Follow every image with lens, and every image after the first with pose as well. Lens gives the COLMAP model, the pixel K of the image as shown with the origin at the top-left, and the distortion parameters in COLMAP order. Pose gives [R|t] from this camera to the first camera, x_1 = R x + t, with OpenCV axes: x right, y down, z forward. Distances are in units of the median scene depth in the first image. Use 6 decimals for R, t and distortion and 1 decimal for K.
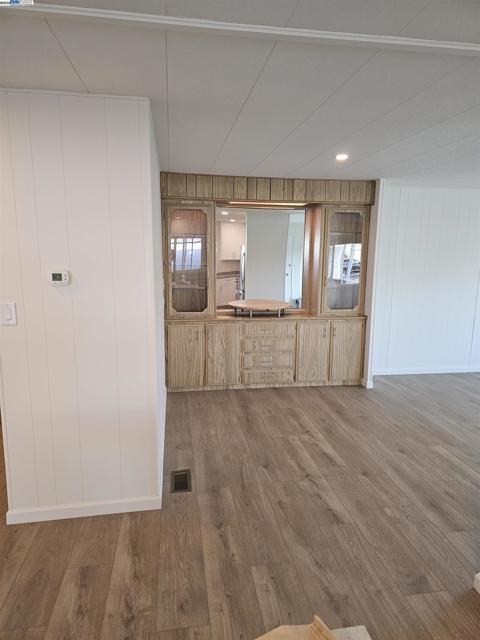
lens RADIAL K [[424.0, 0, 240.0], [0, 424.0, 320.0], [0, 0, 1]] dist [0.077225, -0.069560]
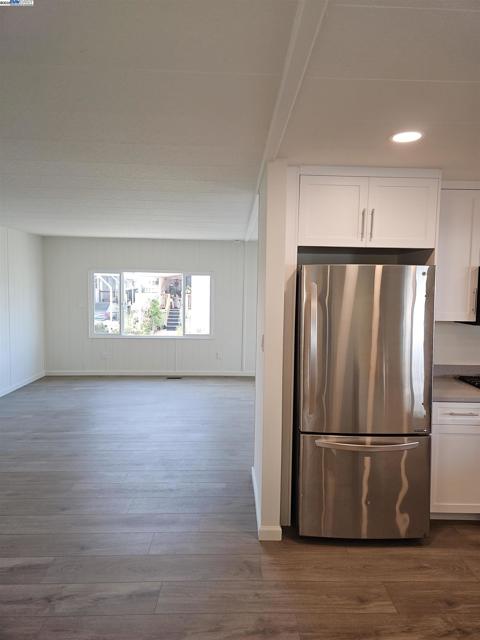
lens RADIAL K [[424.0, 0, 240.0], [0, 424.0, 320.0], [0, 0, 1]] dist [0.077225, -0.069560]
pose [[0.131635, -0.092043, 0.987016, -0.659452], [0.150803, 0.985951, 0.071832, -0.138036], [-0.979761, 0.139389, 0.143666, 0.732367]]
